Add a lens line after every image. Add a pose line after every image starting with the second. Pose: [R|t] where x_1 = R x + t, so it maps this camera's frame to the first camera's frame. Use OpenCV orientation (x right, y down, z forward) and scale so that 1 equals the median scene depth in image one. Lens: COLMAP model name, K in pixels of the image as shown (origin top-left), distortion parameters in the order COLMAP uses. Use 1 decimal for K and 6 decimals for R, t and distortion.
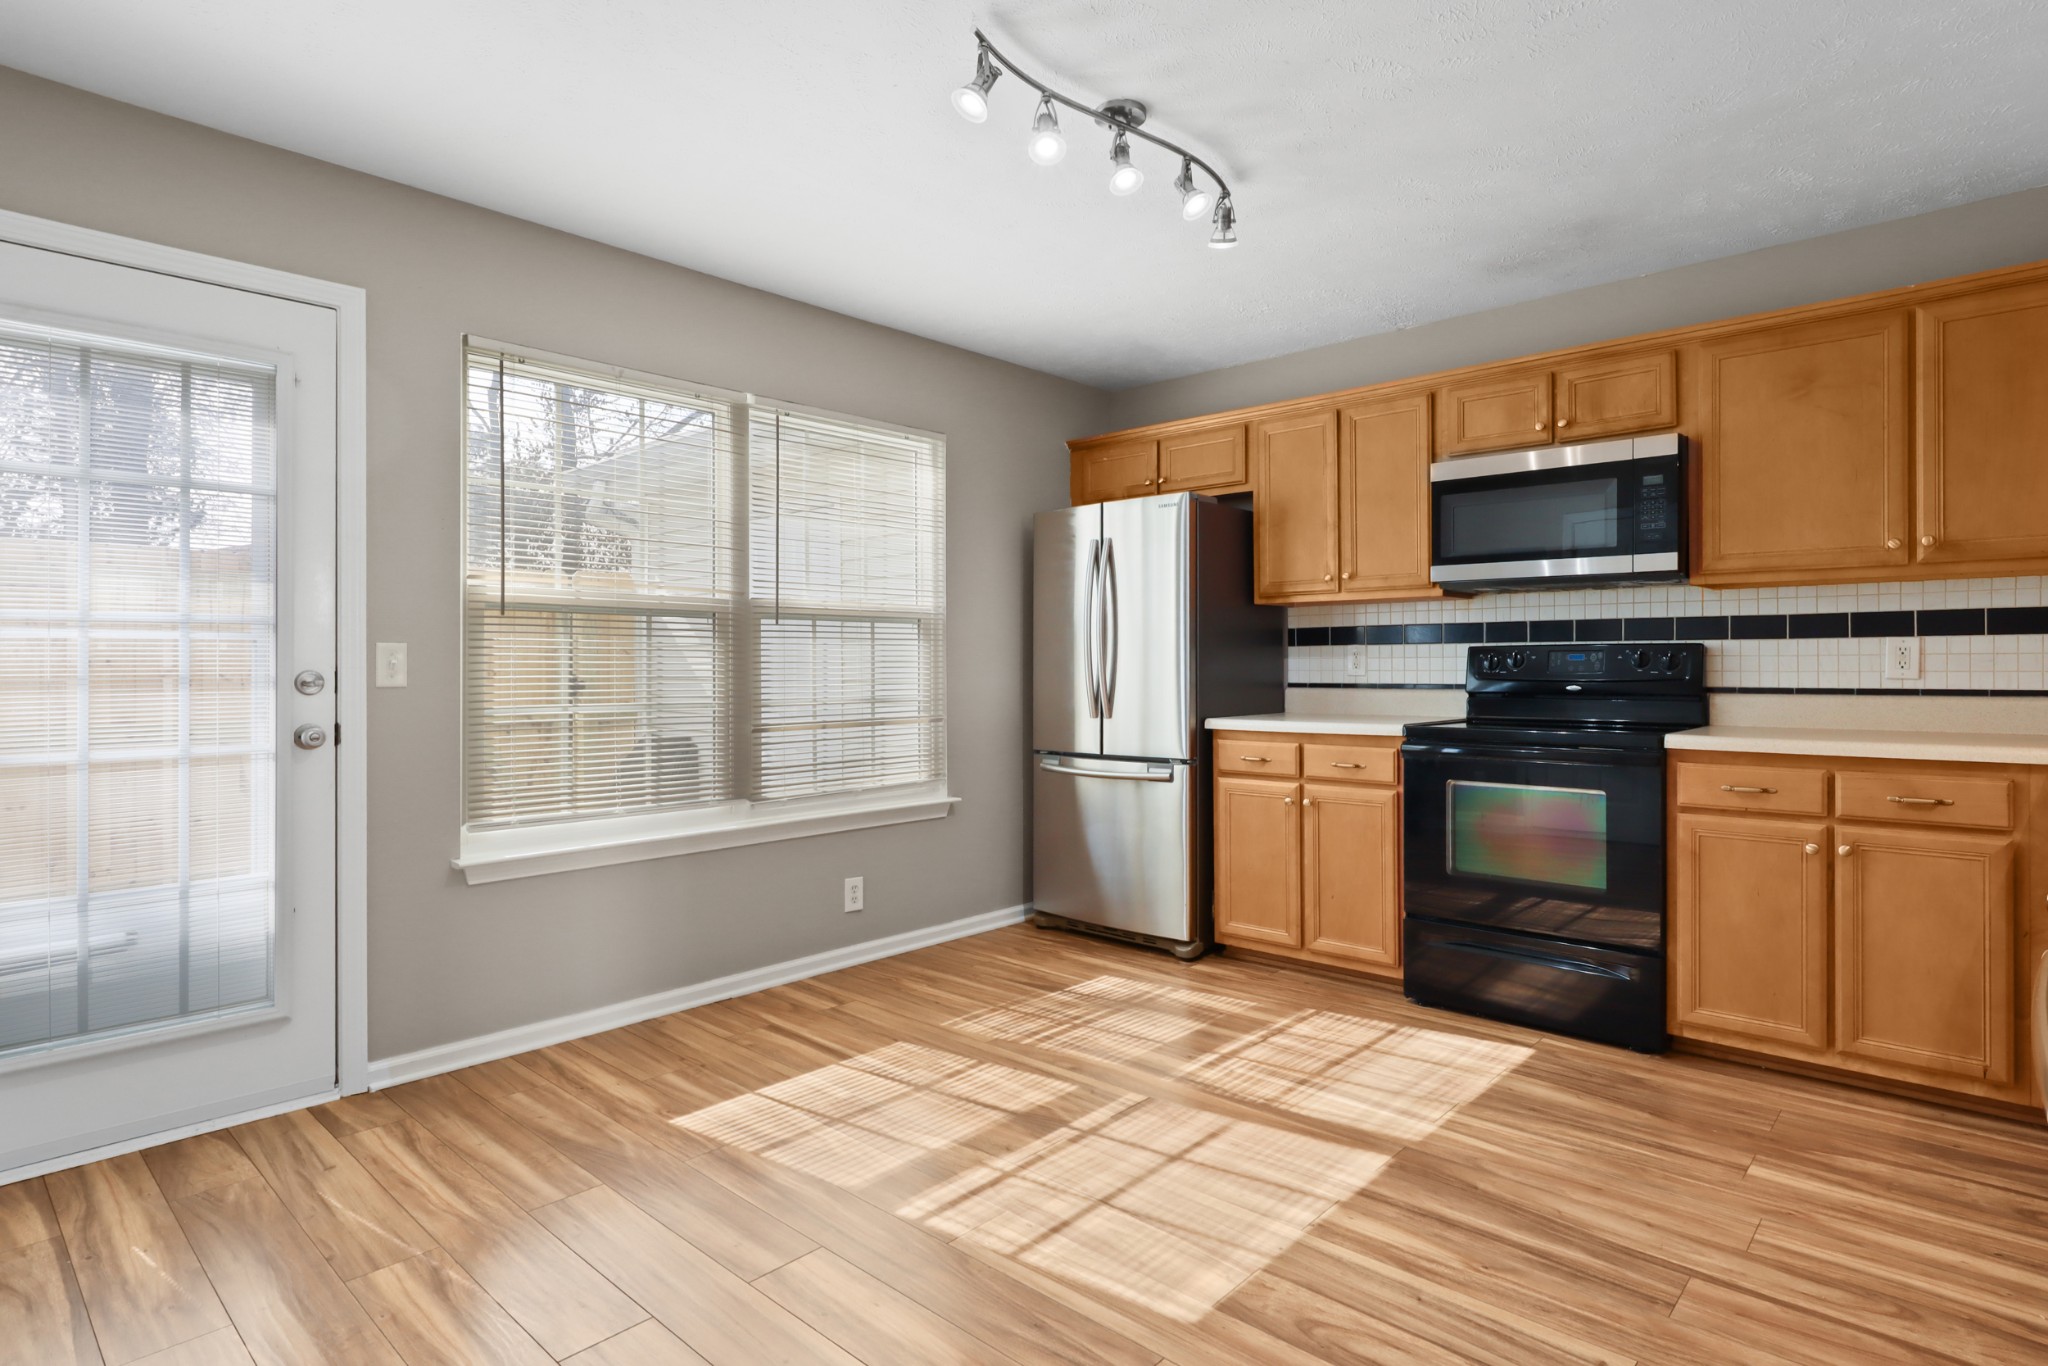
lens RADIAL K [[1062.9, 0, 1019.2], [0, 1062.9, 674.5], [0, 0, 1]] dist [-0.006292, 0.000673]
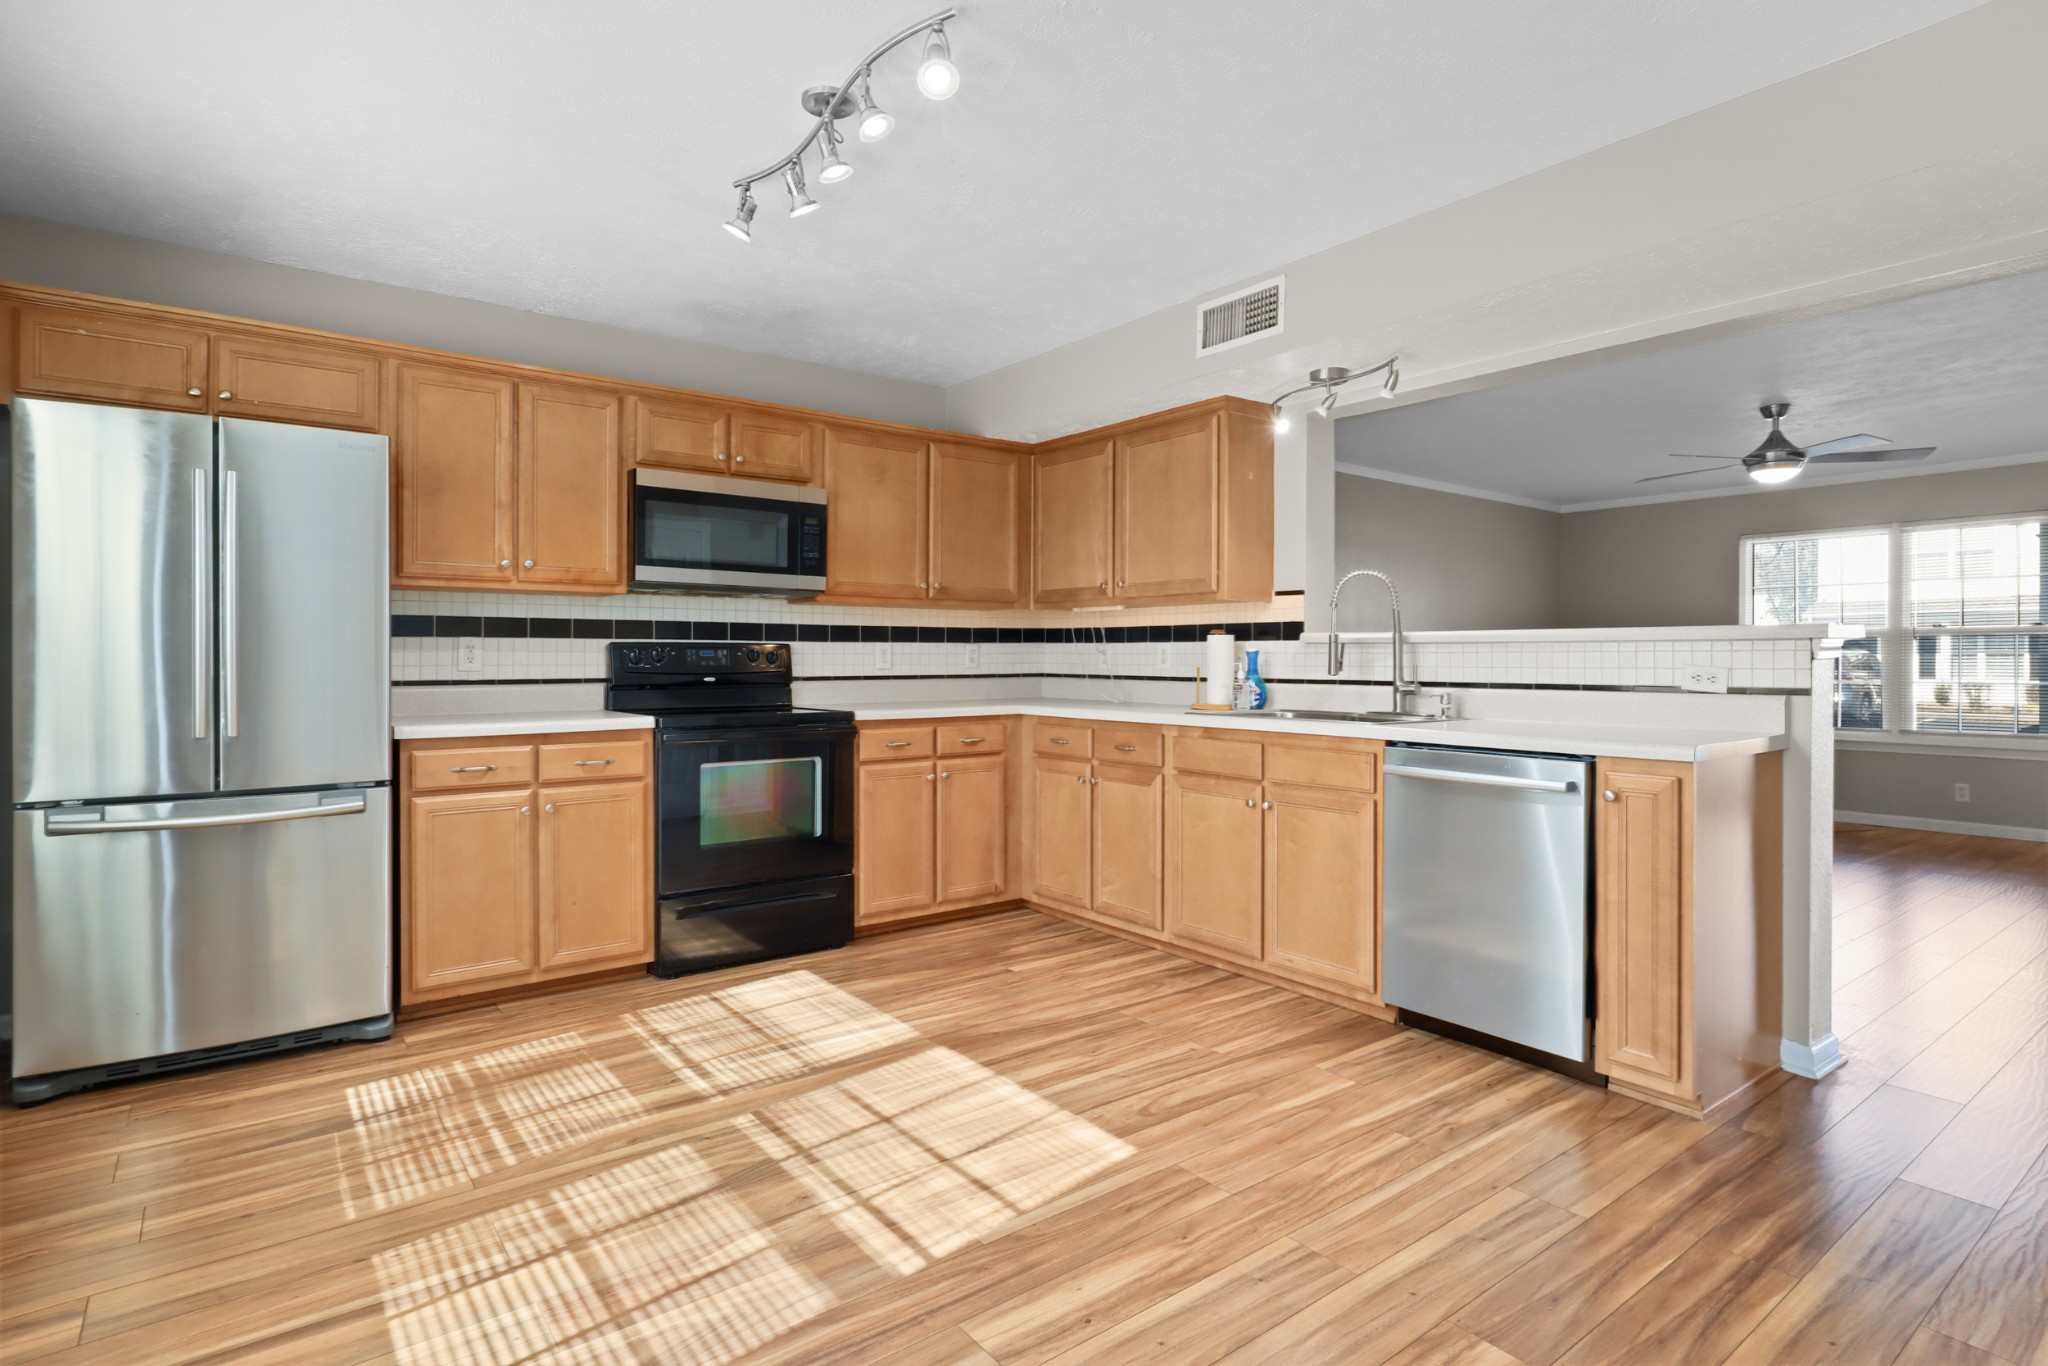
lens RADIAL K [[1062.9, 0, 1019.6], [0, 1062.9, 669.7], [0, 0, 1]] dist [-0.006292, 0.000673]
pose [[0.166242, -0.006035, 0.986067, -0.733926], [0.008357, 0.999954, 0.004711, -0.001005], [-0.986050, 0.007458, 0.166284, 0.571326]]
